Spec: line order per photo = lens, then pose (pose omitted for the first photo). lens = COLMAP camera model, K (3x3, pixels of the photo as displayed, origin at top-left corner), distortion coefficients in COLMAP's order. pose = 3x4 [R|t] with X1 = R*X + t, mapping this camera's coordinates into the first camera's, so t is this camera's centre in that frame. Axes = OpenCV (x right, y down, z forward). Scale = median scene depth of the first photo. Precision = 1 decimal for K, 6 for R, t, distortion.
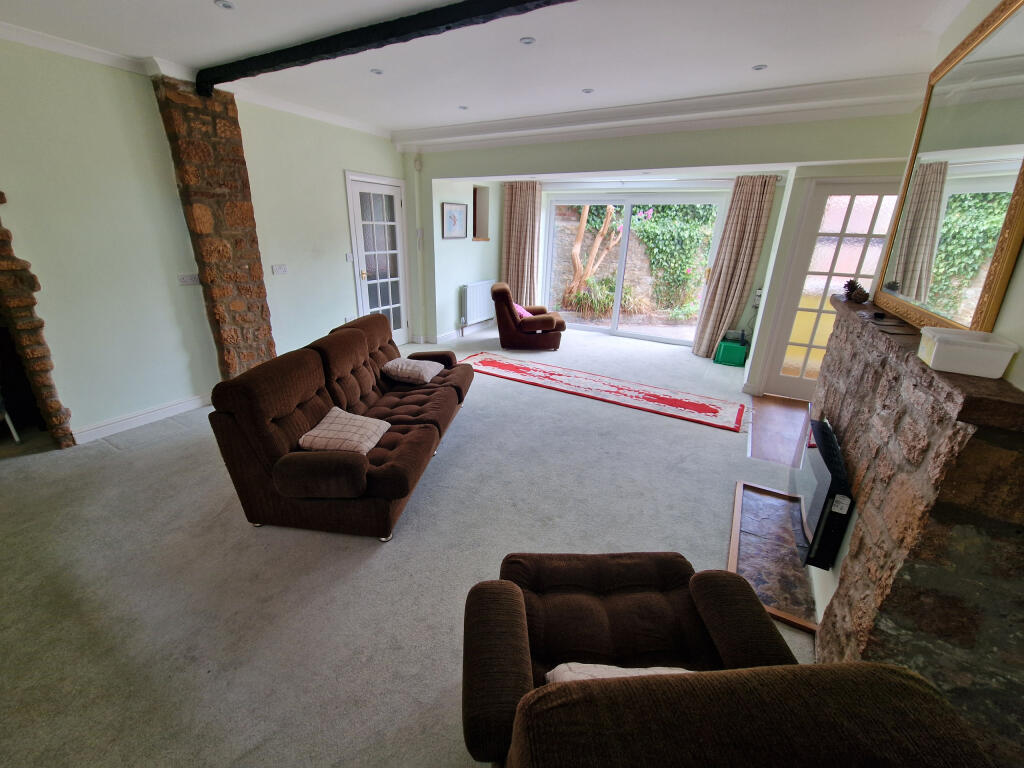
lens RADIAL K [[425.3, 0, 507.6], [0, 425.3, 381.0], [0, 0, 1]] dist [-0.001895, -0.000460]
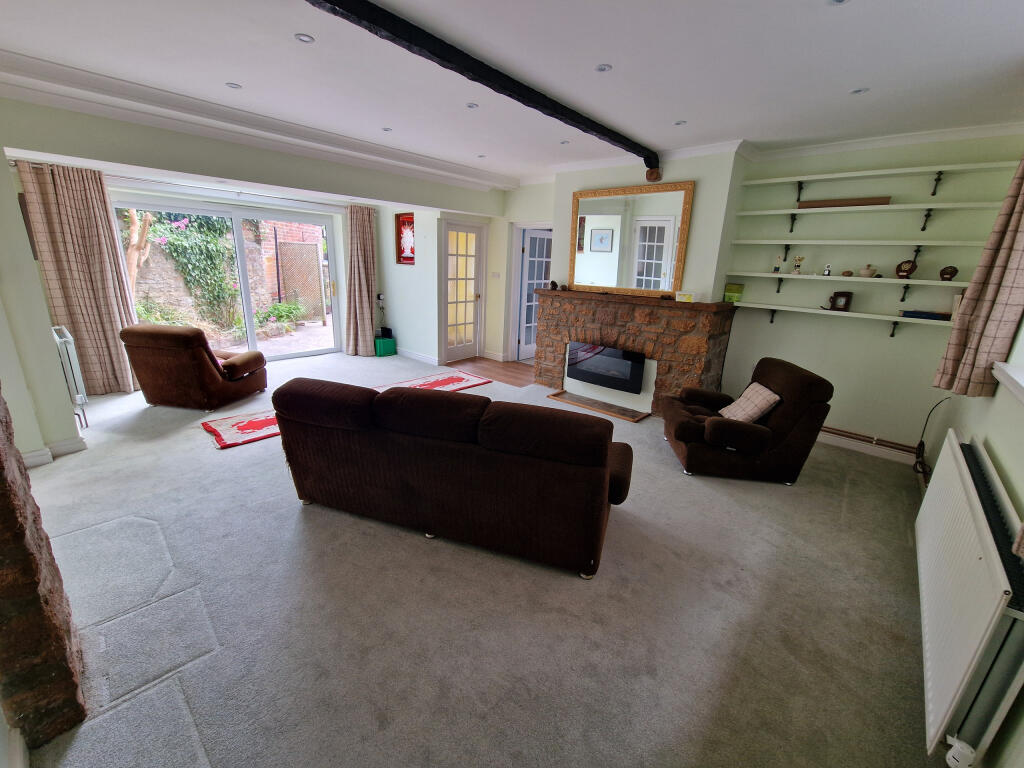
lens RADIAL K [[414.9, 0, 506.6], [0, 414.9, 395.8], [0, 0, 1]] dist [0.000280, 0.000069]
pose [[0.212606, -0.325500, 0.921330, -0.486136], [0.297684, 0.919642, 0.256210, -0.115476], [-0.930690, 0.219793, 0.292418, 0.274593]]
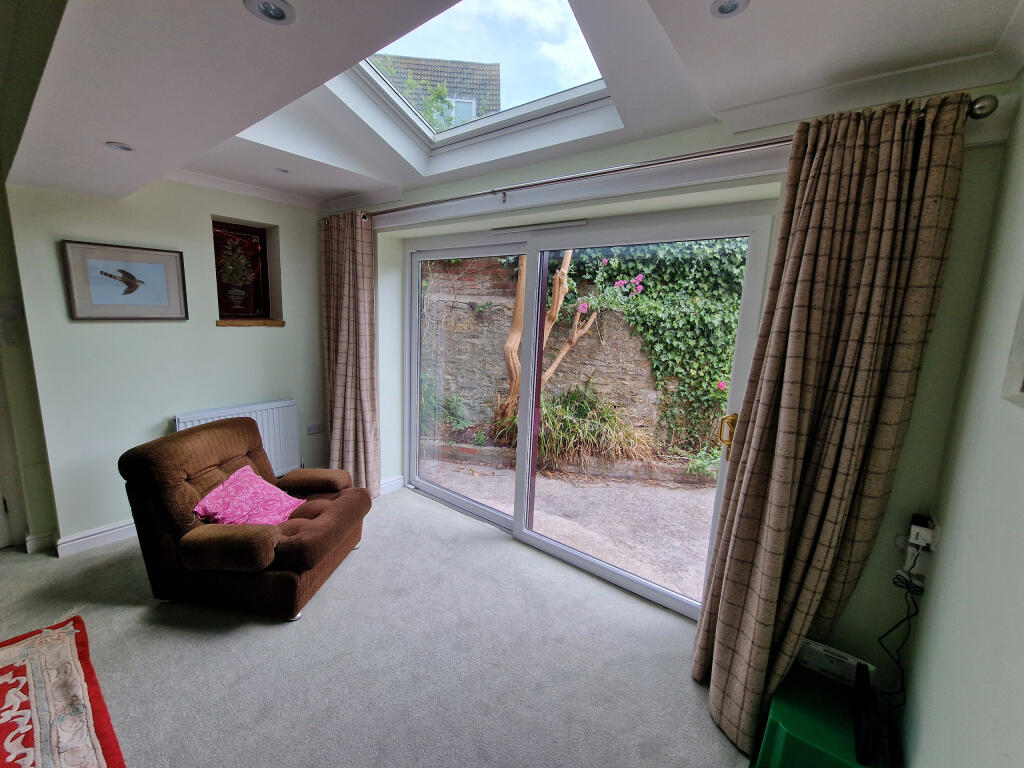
lens RADIAL K [[425.3, 0, 507.6], [0, 425.3, 381.0], [0, 0, 1]] dist [-0.001895, -0.000460]
pose [[0.988013, 0.036133, -0.150086, 0.304598], [-0.063100, 0.981820, -0.179019, -0.193200], [0.140889, 0.186343, 0.972331, 0.560850]]
